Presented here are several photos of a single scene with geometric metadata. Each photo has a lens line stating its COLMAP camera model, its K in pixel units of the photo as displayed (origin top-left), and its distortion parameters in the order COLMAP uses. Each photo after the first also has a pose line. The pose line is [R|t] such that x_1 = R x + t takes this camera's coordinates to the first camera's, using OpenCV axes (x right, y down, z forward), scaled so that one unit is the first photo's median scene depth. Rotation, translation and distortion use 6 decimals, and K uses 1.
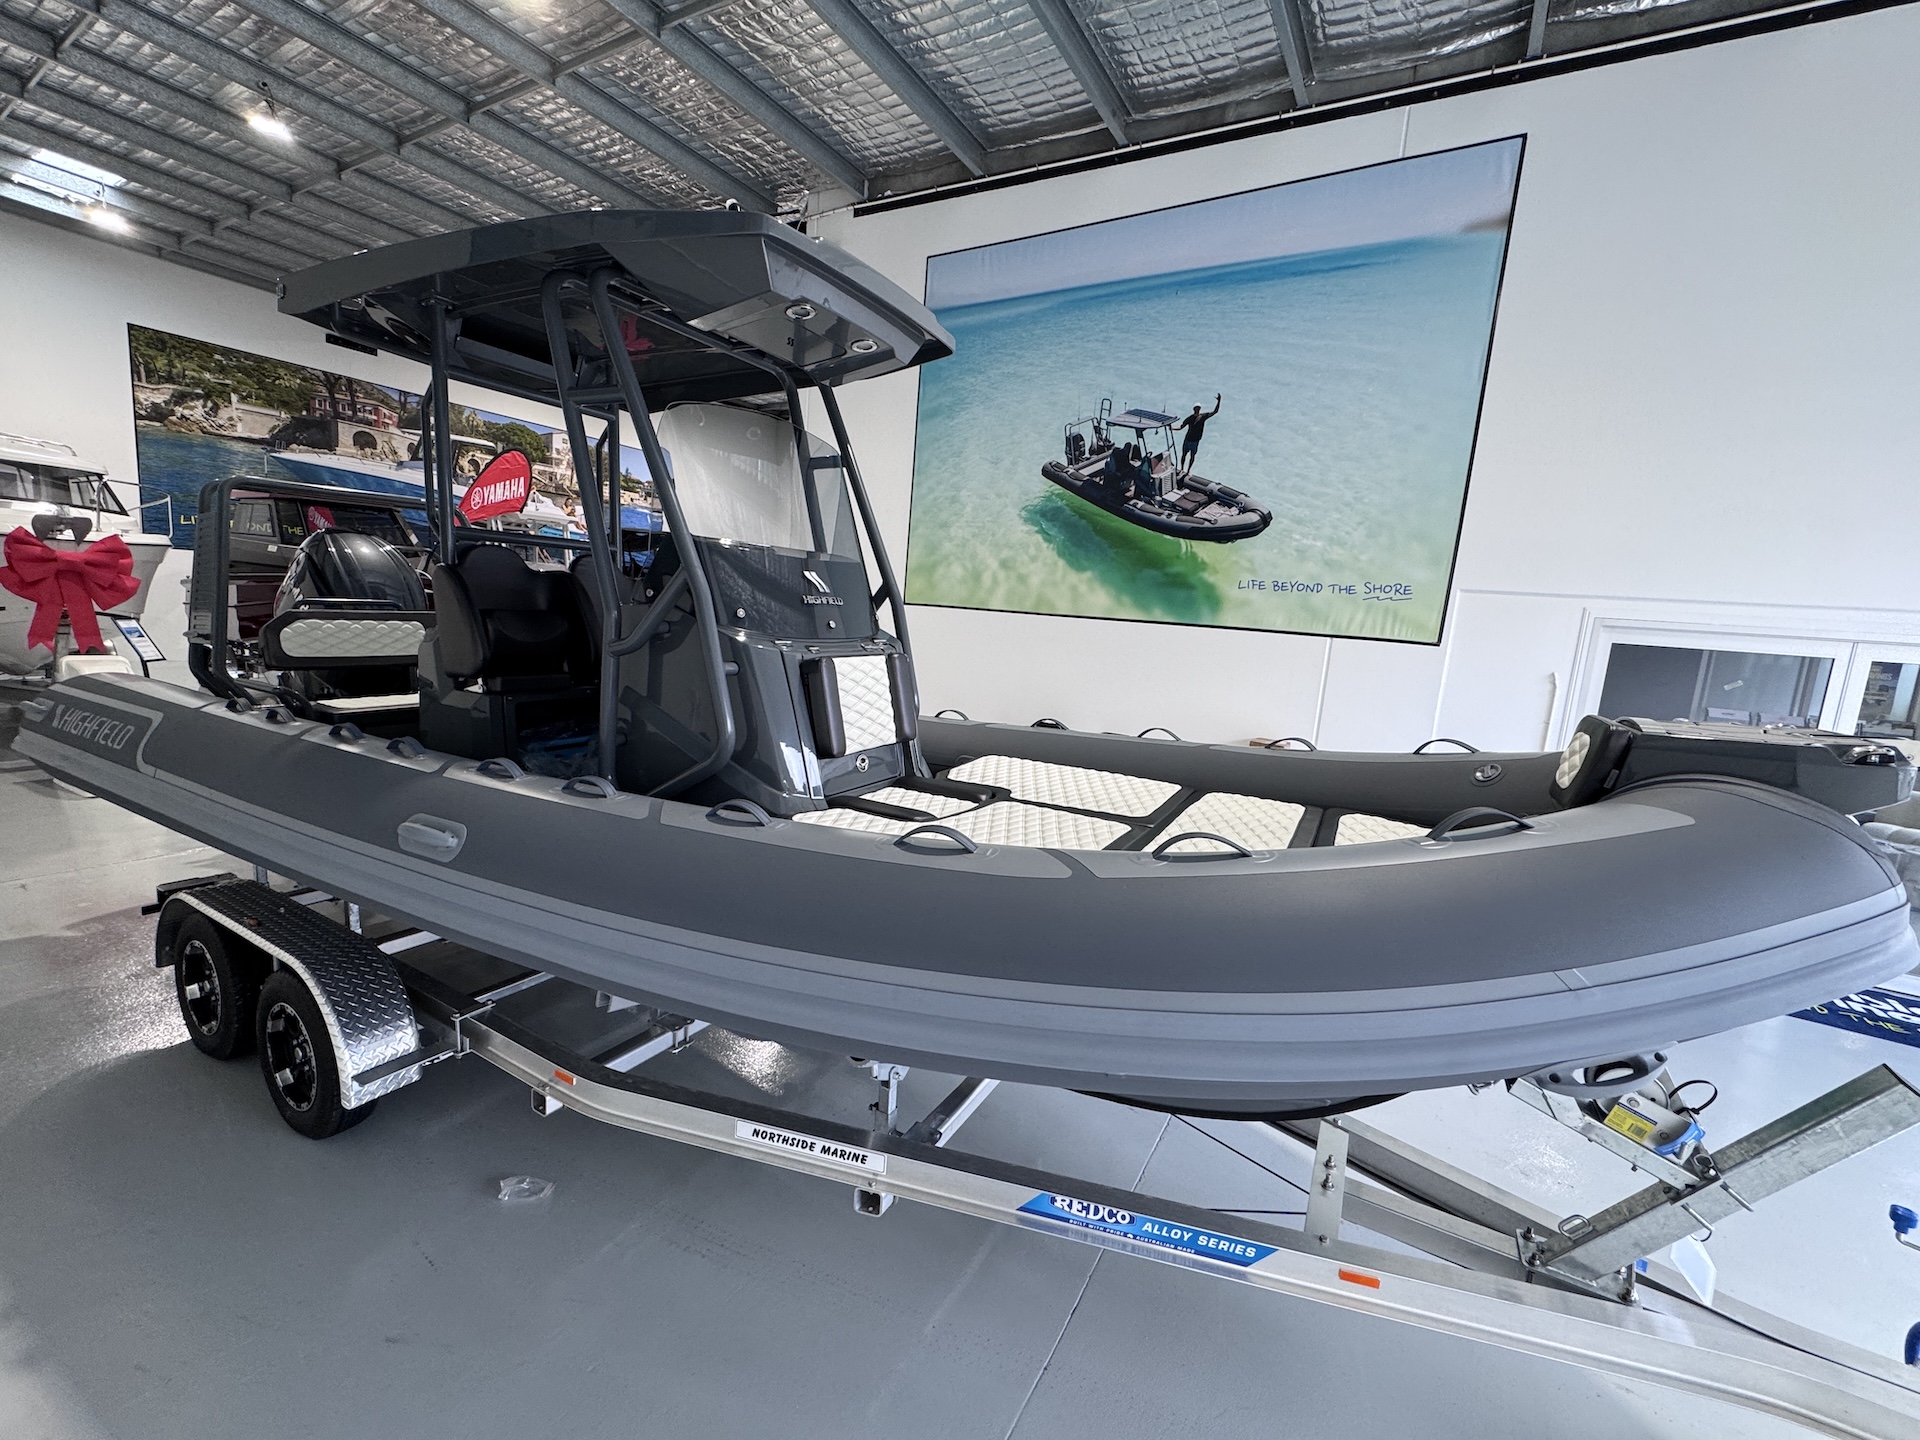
lens RADIAL K [[762.3, 0, 960.0], [0, 762.3, 720.0], [0, 0, 1]] dist [-0.005393, 0.000955]
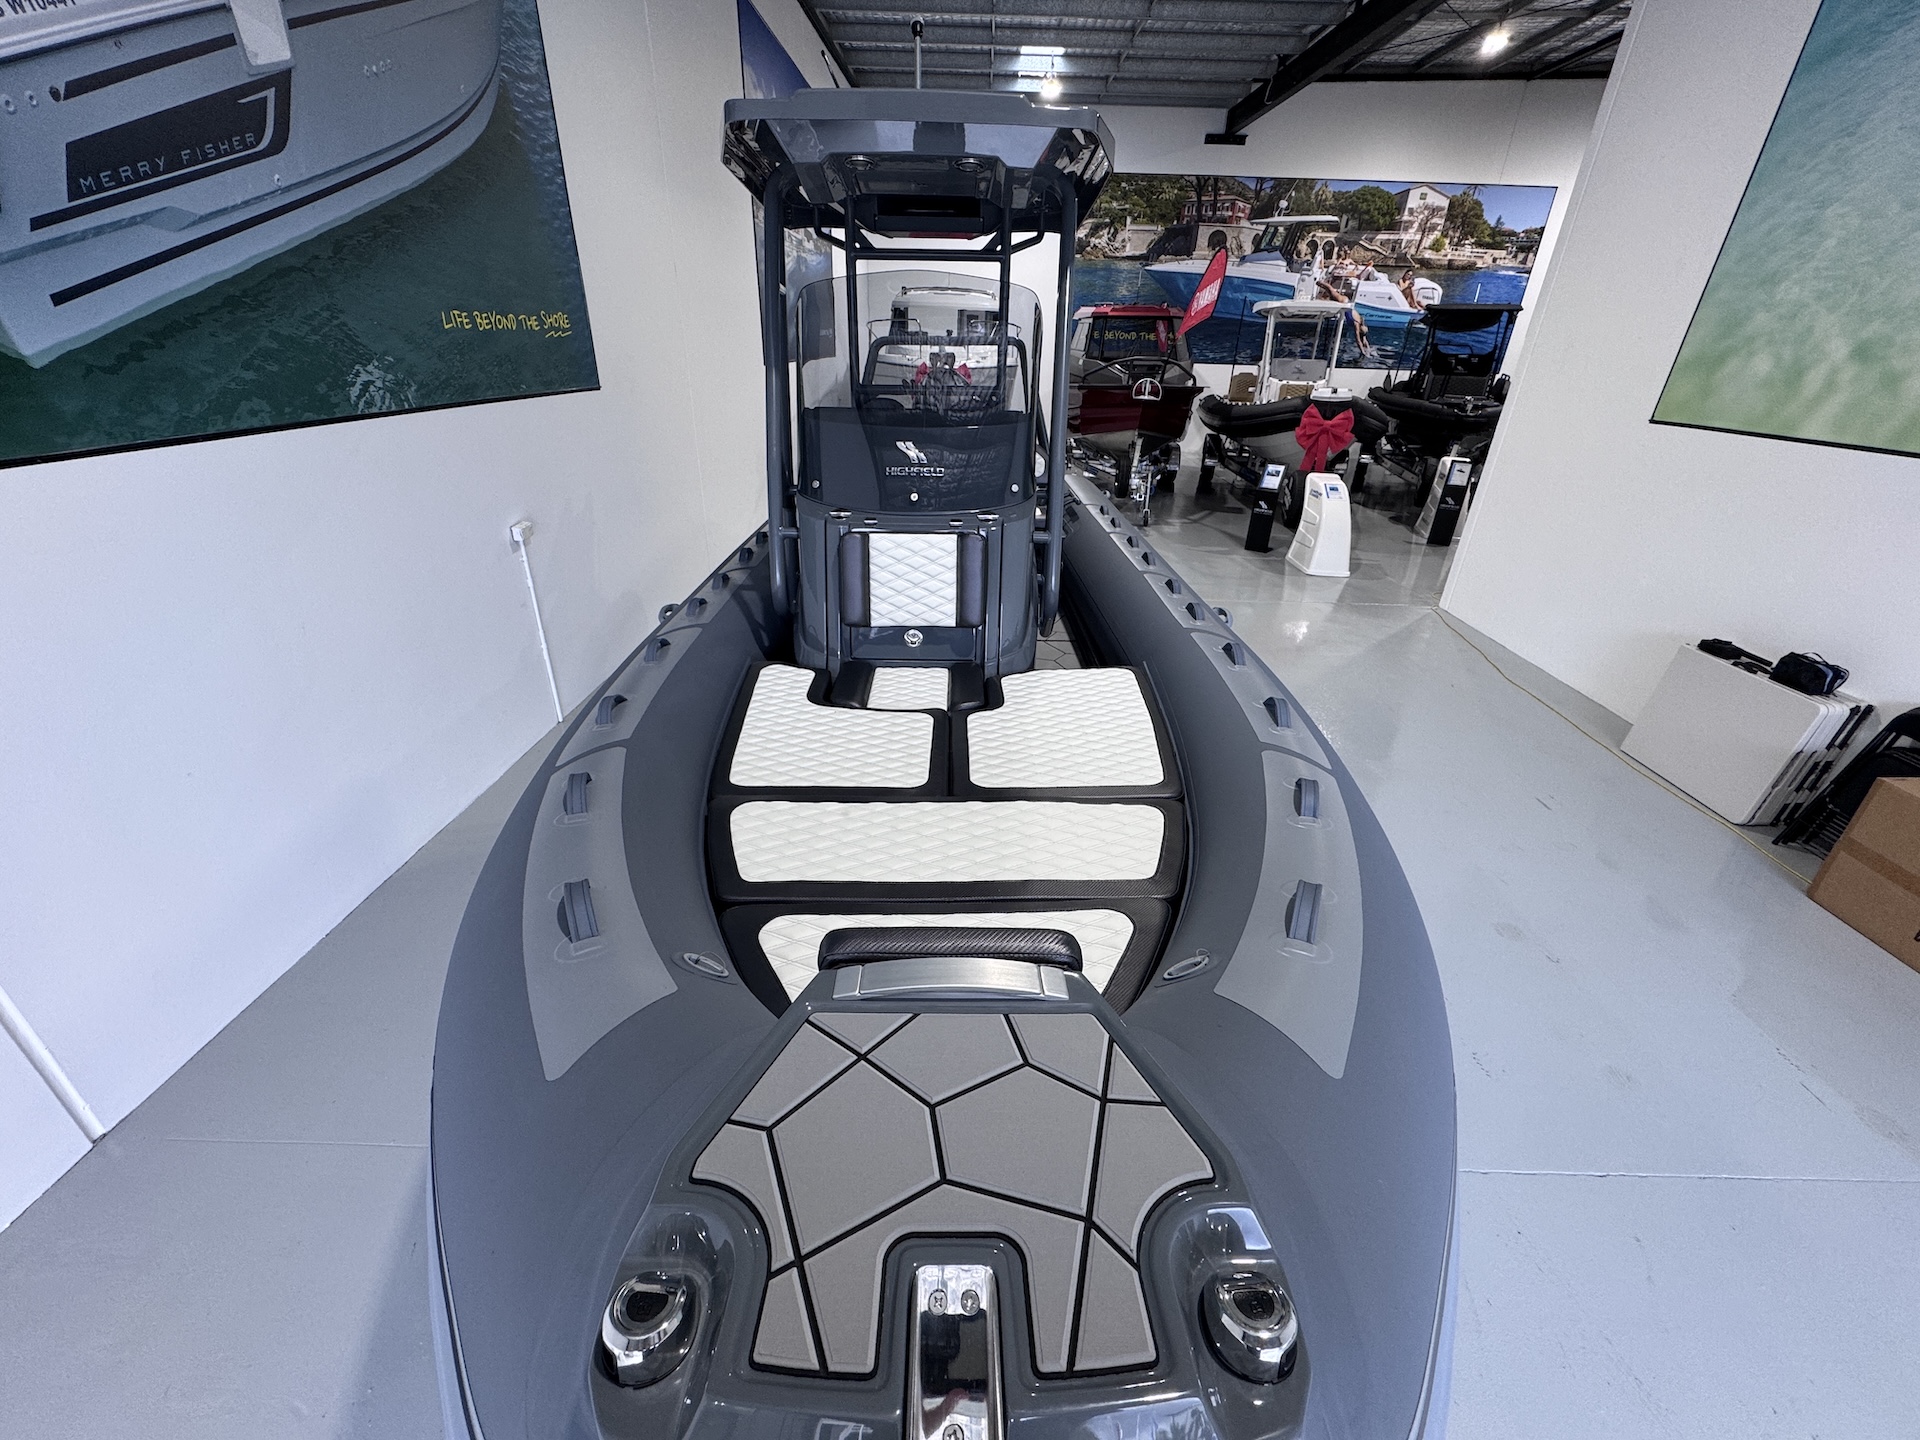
lens RADIAL K [[758.8, 0, 957.1], [0, 758.8, 725.1], [0, 0, 1]] dist [-0.007274, -0.000622]
pose [[0.497755, 0.338737, -0.798434, 0.145109], [-0.113262, 0.938082, 0.327374, -0.033882], [0.859891, -0.072520, 0.505301, 0.098549]]
